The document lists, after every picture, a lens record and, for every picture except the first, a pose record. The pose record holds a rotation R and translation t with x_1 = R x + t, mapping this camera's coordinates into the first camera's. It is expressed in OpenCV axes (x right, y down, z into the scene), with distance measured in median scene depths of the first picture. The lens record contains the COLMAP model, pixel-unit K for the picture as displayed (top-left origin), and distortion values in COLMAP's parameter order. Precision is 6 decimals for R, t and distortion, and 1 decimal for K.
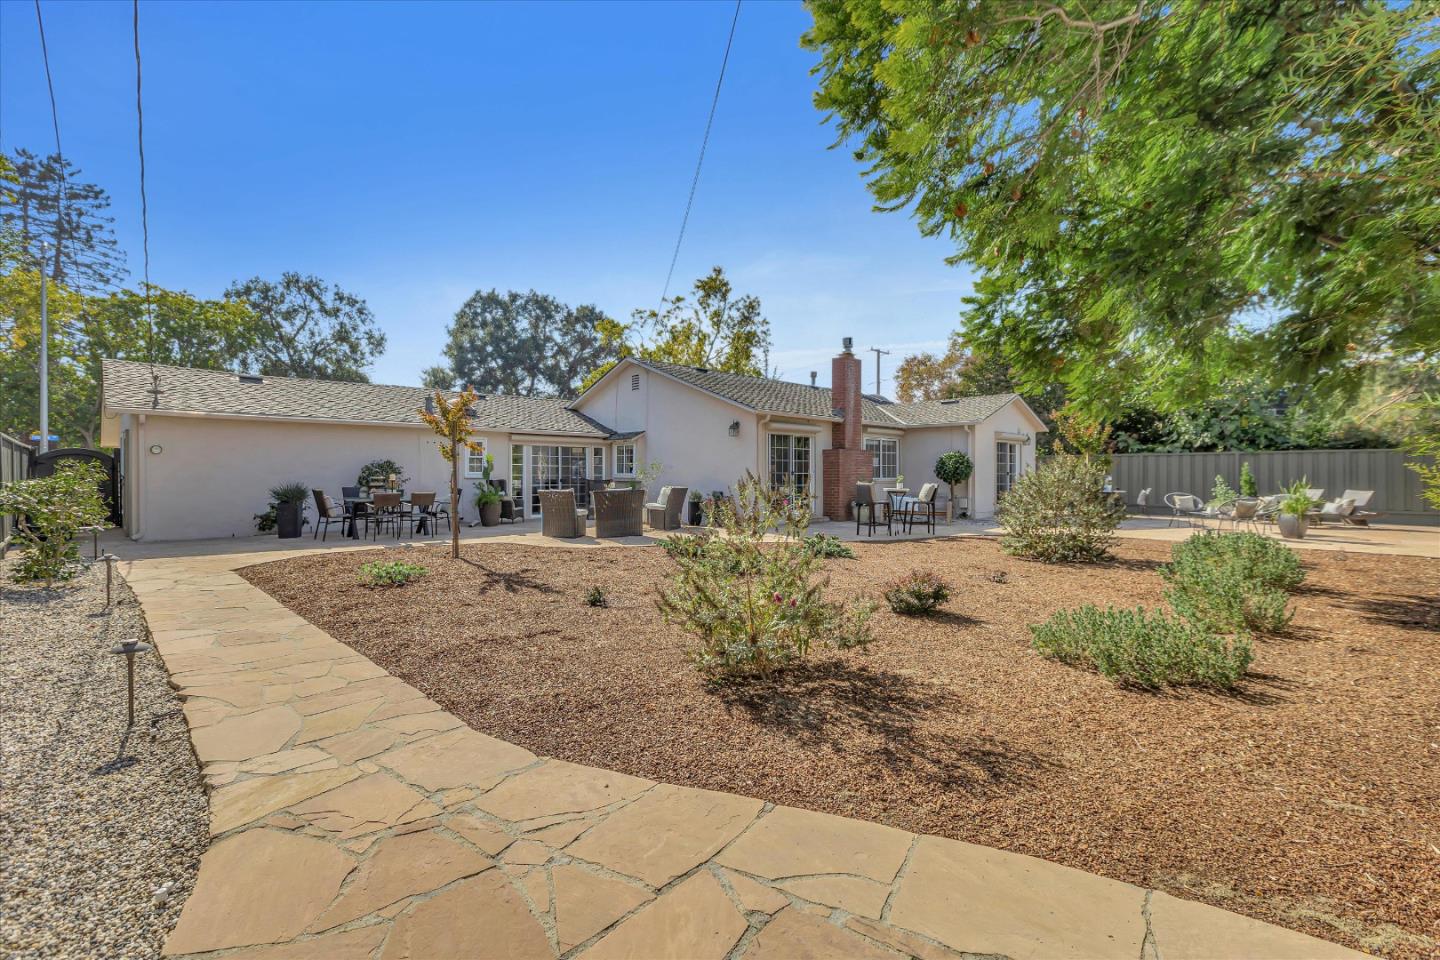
lens RADIAL K [[640.3, 0, 720.3], [0, 640.3, 471.5], [0, 0, 1]] dist [0.000944, 0.000169]
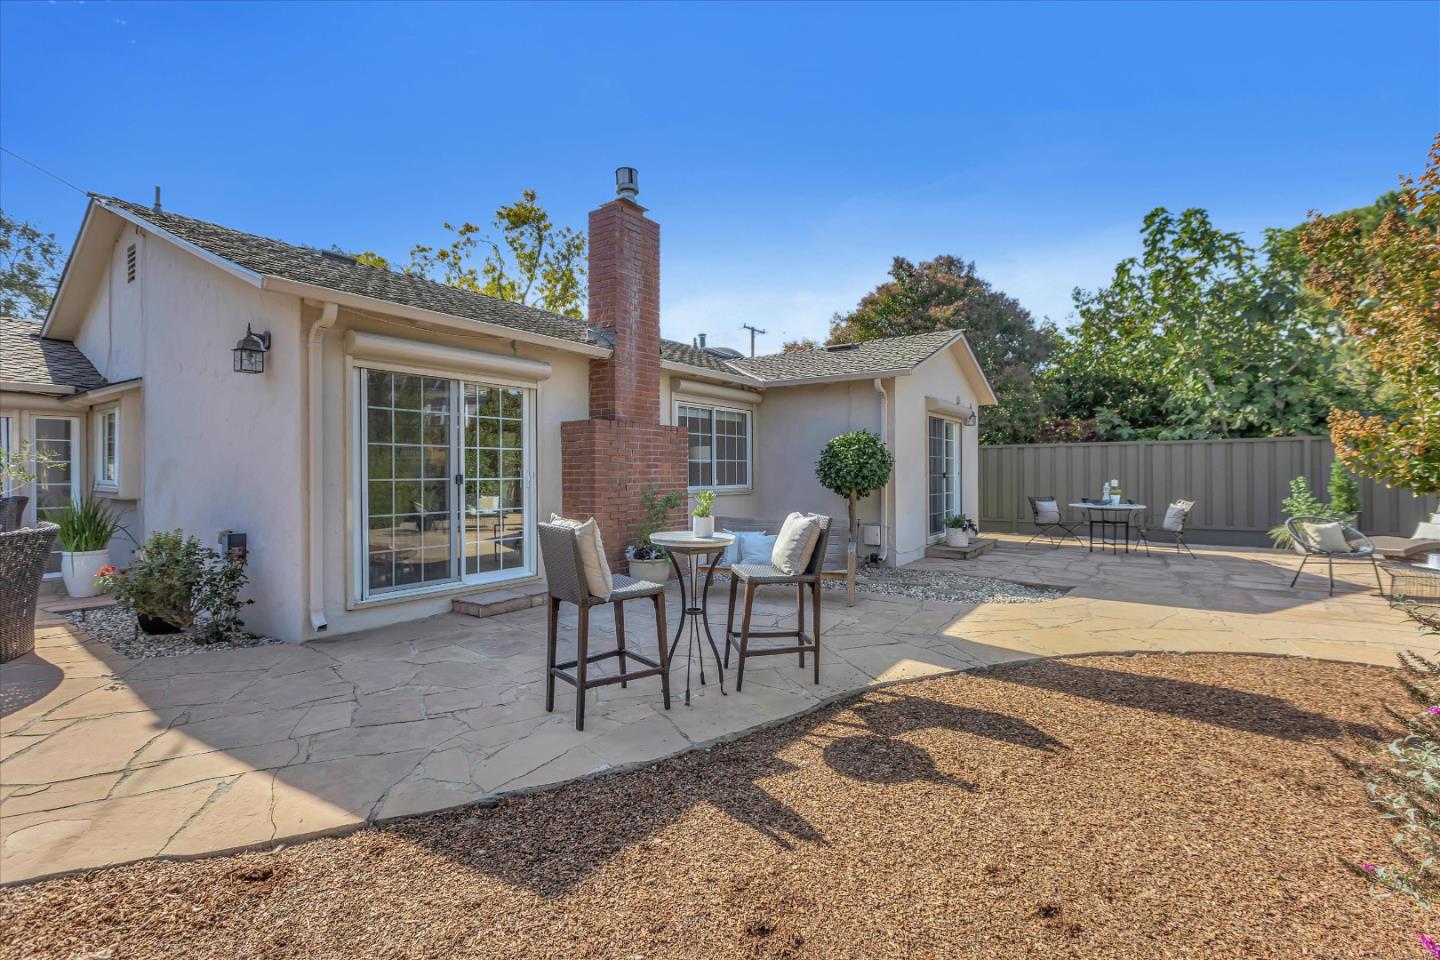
lens RADIAL K [[640.3, 0, 720.3], [0, 640.3, 471.5], [0, 0, 1]] dist [0.000944, 0.000169]
pose [[0.984711, -0.004196, 0.174147, 0.172103], [0.003690, 0.999988, 0.003226, -0.002579], [-0.174158, -0.002534, 0.984714, 0.518210]]
